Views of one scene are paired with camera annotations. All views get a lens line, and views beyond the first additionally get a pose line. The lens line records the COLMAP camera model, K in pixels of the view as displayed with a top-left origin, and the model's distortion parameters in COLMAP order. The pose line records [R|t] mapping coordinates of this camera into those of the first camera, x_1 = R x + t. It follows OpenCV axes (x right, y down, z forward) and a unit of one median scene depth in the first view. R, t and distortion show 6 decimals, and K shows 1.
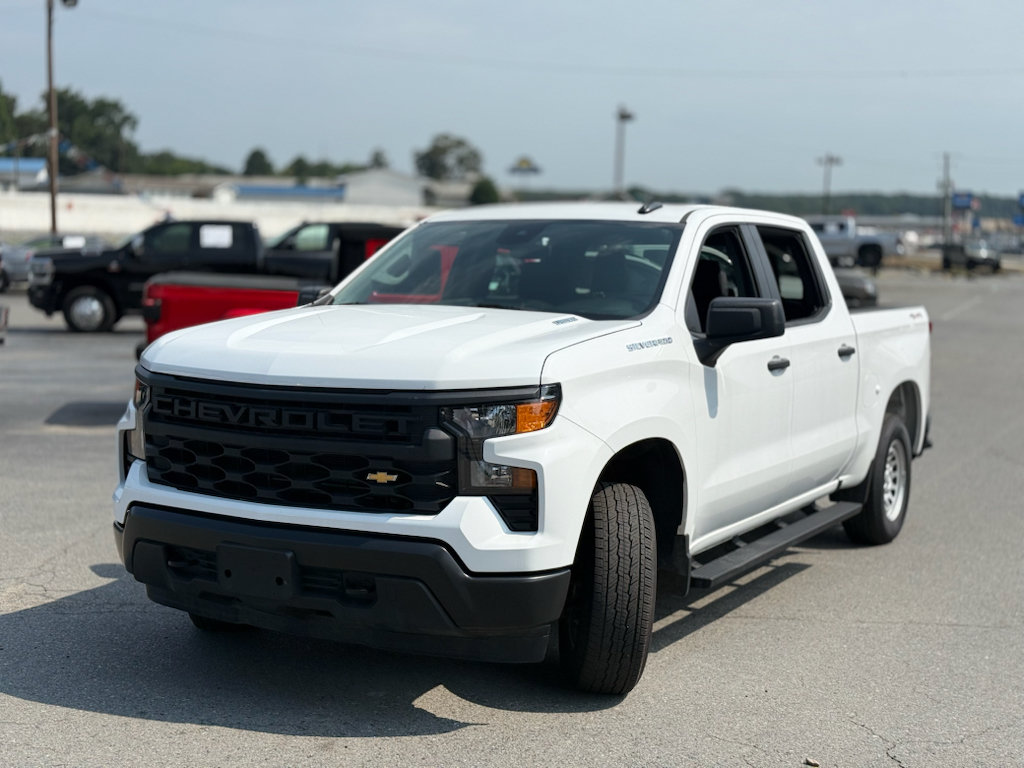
lens RADIAL K [[1413.4, 0, 512.0], [0, 1413.4, 384.0], [0, 0, 1]] dist [0.175372, -0.367716]
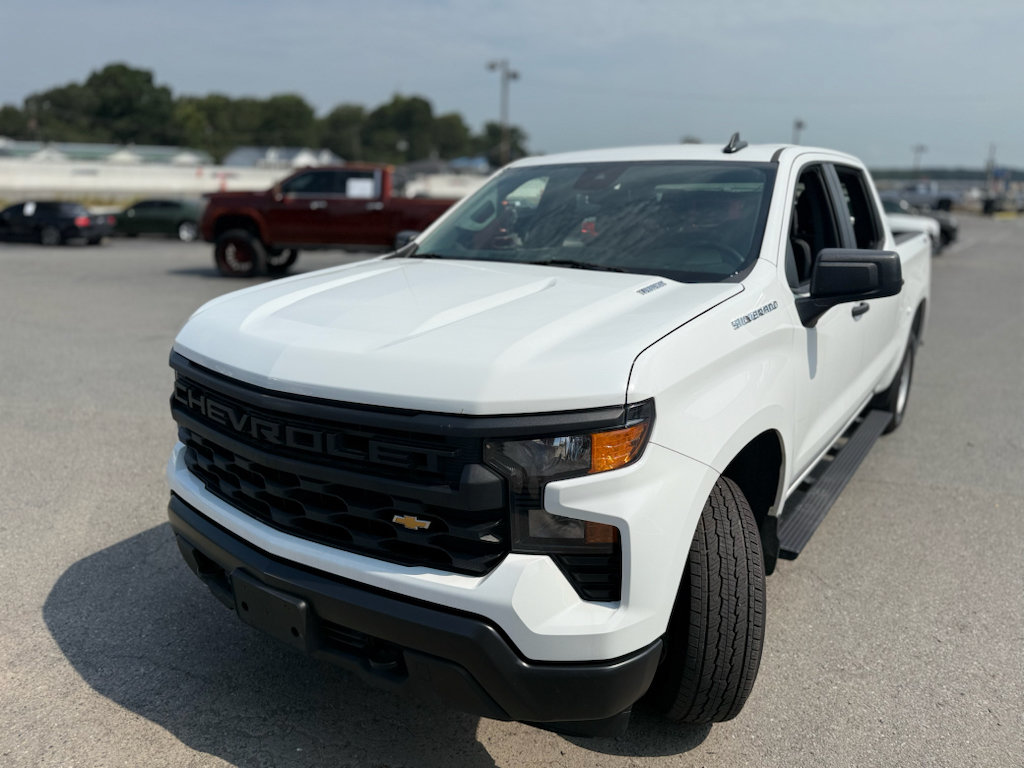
lens RADIAL K [[704.9, 0, 526.0], [0, 704.9, 383.3], [0, 0, 1]] dist [0.172915, -0.341472]
pose [[0.995750, 0.009459, -0.091614, 0.002644], [0.006979, 0.984105, 0.177453, -0.071323], [0.091837, -0.177338, 0.979856, 0.637600]]
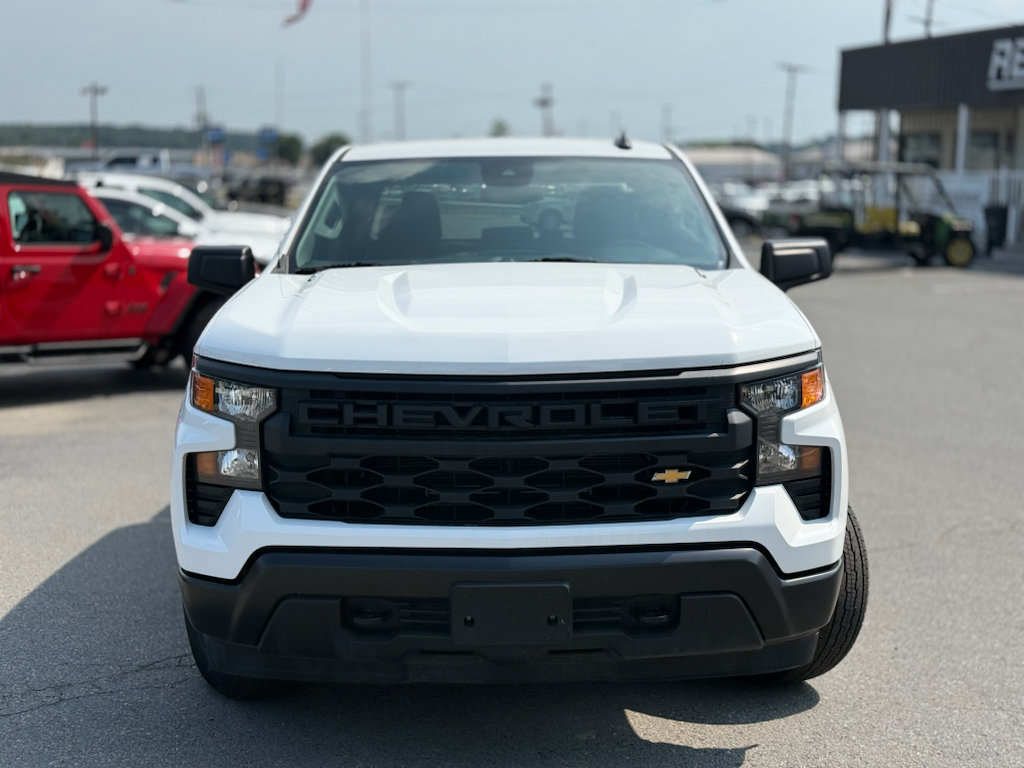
lens RADIAL K [[1413.4, 0, 512.0], [0, 1413.4, 384.0], [0, 0, 1]] dist [0.175372, -0.367716]
pose [[0.867547, -0.088412, 0.489433, -0.556460], [0.065897, 0.995830, 0.063083, -0.043632], [-0.492970, -0.022476, 0.869756, 0.329625]]
